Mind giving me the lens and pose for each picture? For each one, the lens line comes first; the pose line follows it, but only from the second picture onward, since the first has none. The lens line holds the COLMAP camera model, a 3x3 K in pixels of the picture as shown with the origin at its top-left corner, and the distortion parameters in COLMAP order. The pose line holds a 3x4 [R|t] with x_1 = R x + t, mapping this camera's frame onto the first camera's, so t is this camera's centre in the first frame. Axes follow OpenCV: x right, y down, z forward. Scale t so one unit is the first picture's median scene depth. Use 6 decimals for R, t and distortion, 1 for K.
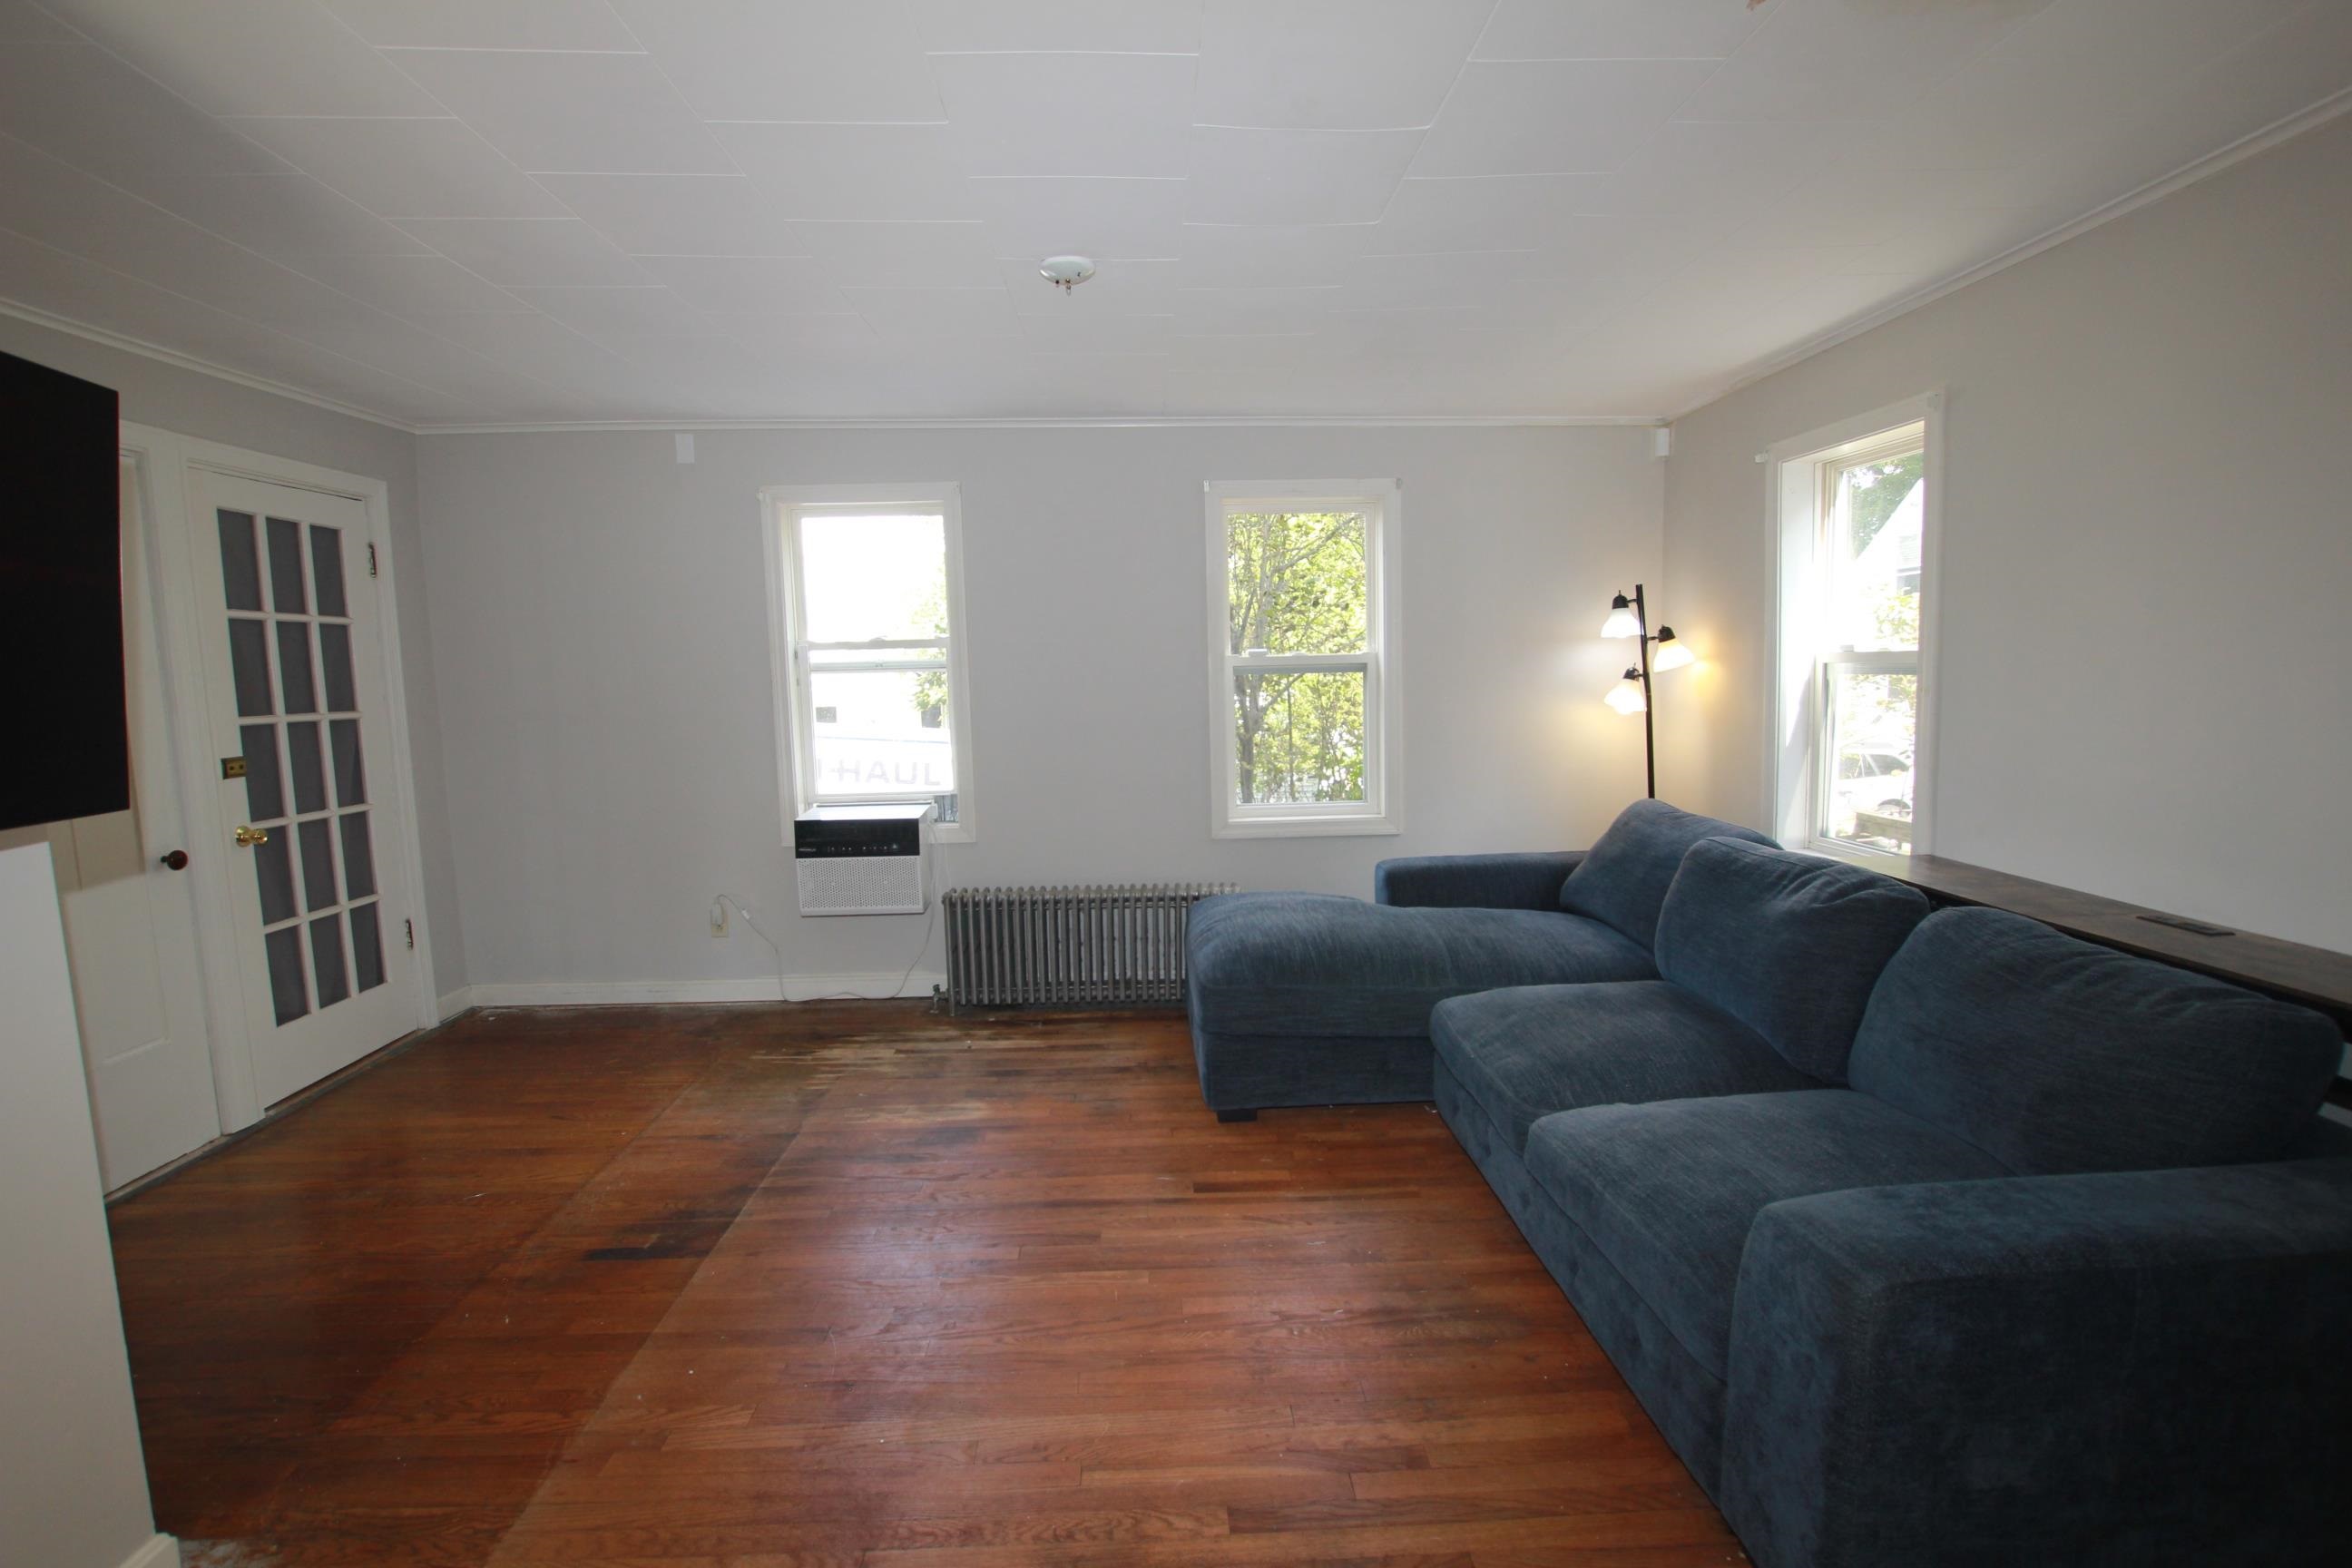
lens RADIAL K [[1083.7, 0, 1176.0], [0, 1083.7, 784.0], [0, 0, 1]] dist [-0.029657, 0.000808]
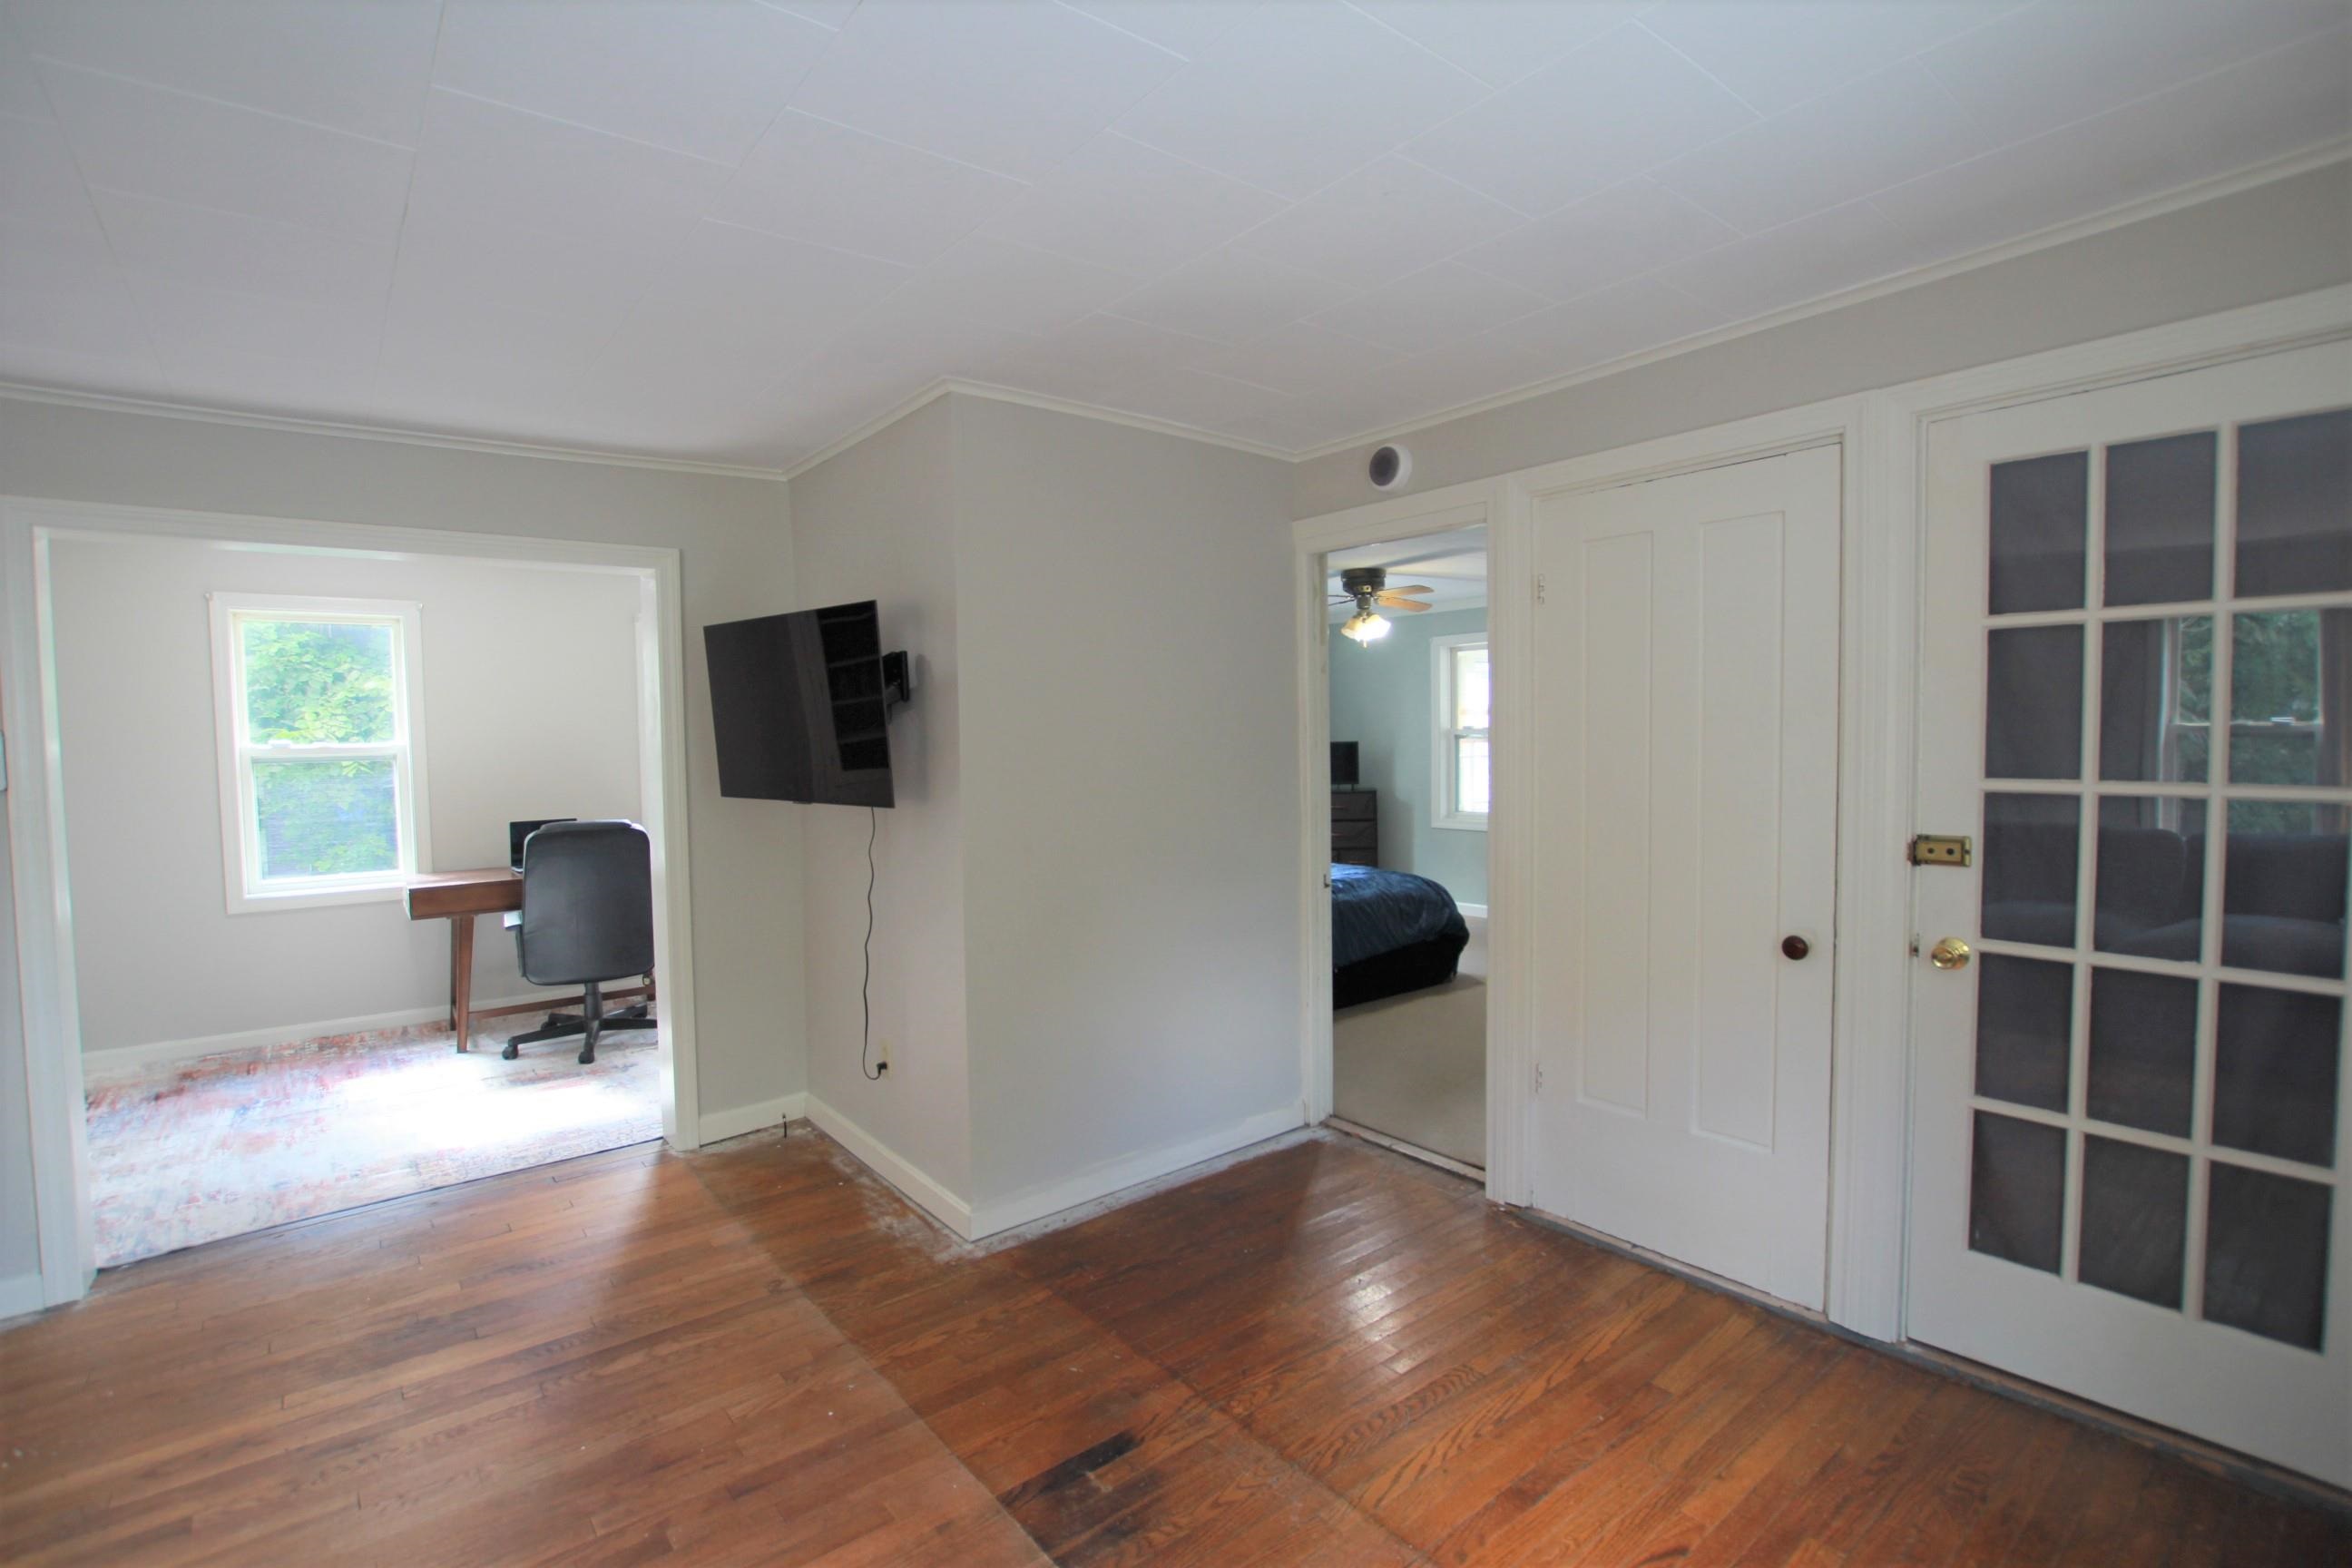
lens RADIAL K [[1083.7, 0, 1176.0], [0, 1083.7, 784.0], [0, 0, 1]] dist [-0.029657, 0.000808]
pose [[-0.798176, 0.061721, -0.599255, -0.080825], [-0.033077, 0.988747, 0.145893, -0.133467], [0.601516, 0.136270, -0.787152, 1.170628]]
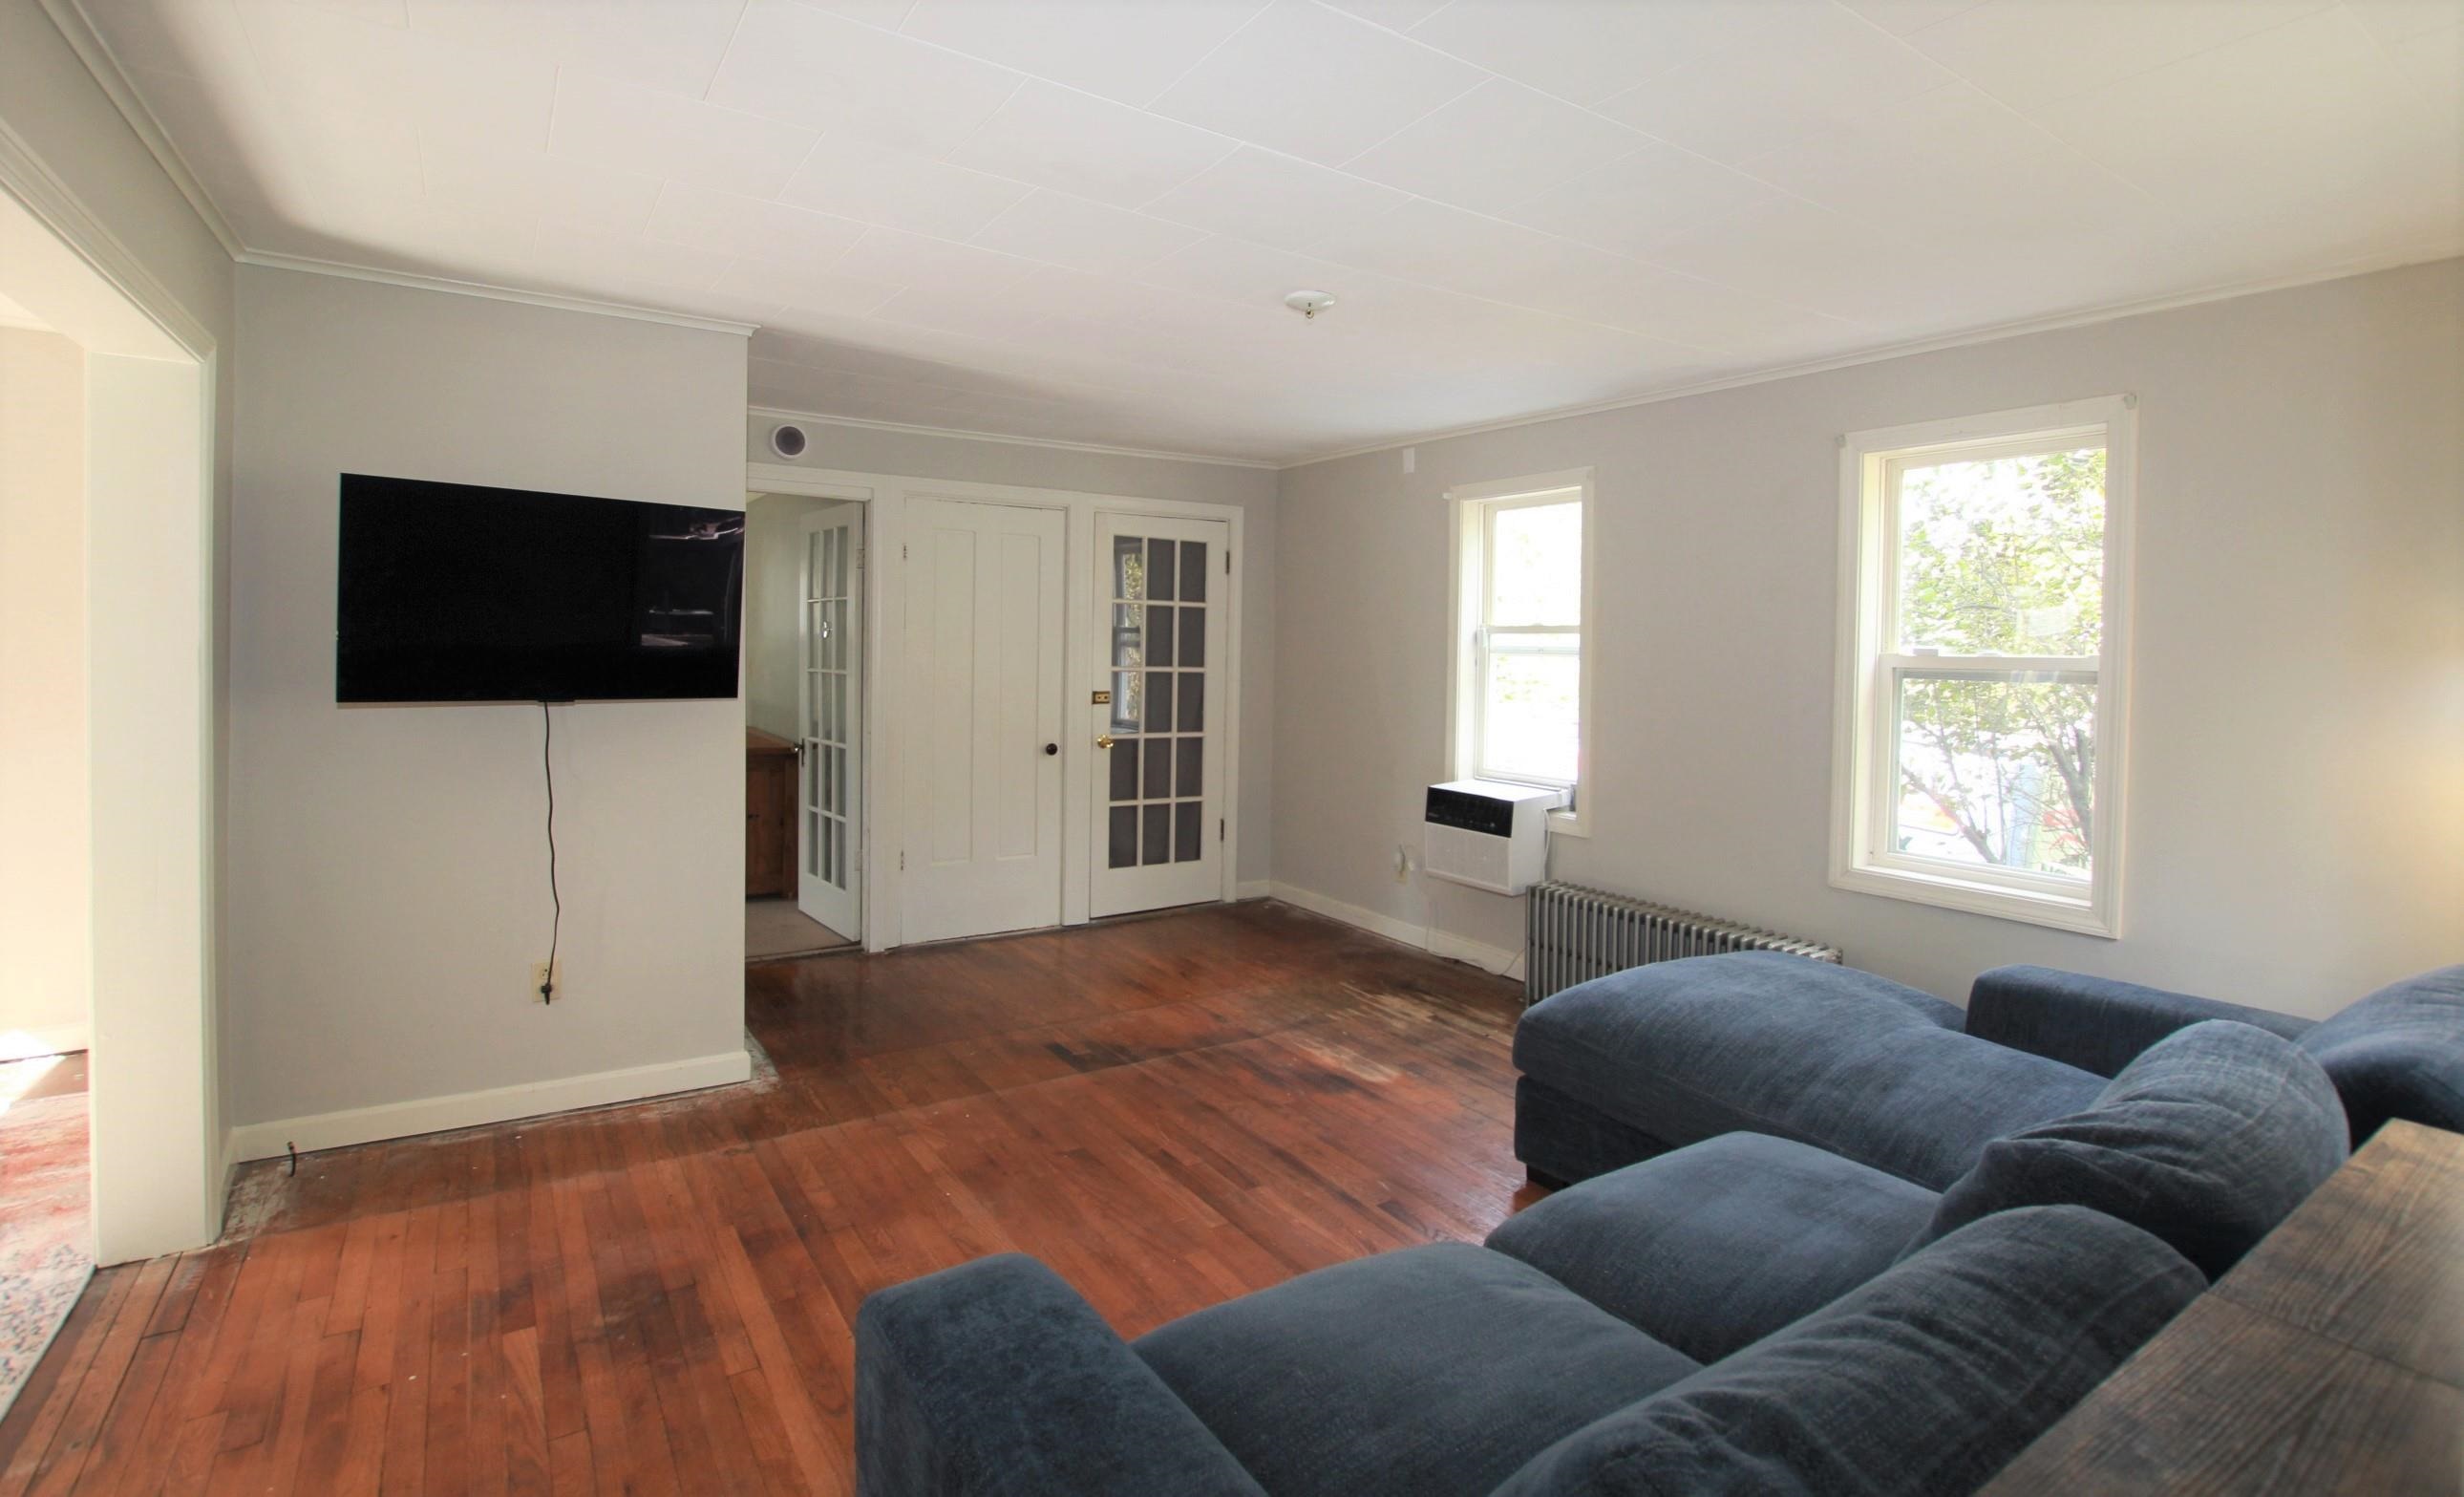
lens RADIAL K [[1134.6, 0, 1235.1], [0, 1134.6, 678.6], [0, 0, 1]] dist [-0.034640, 0.001440]
pose [[0.523266, 0.054430, -0.850429, 0.620776], [-0.121913, 0.992474, -0.011491, -0.045652], [0.843403, 0.109692, 0.525964, 0.257473]]
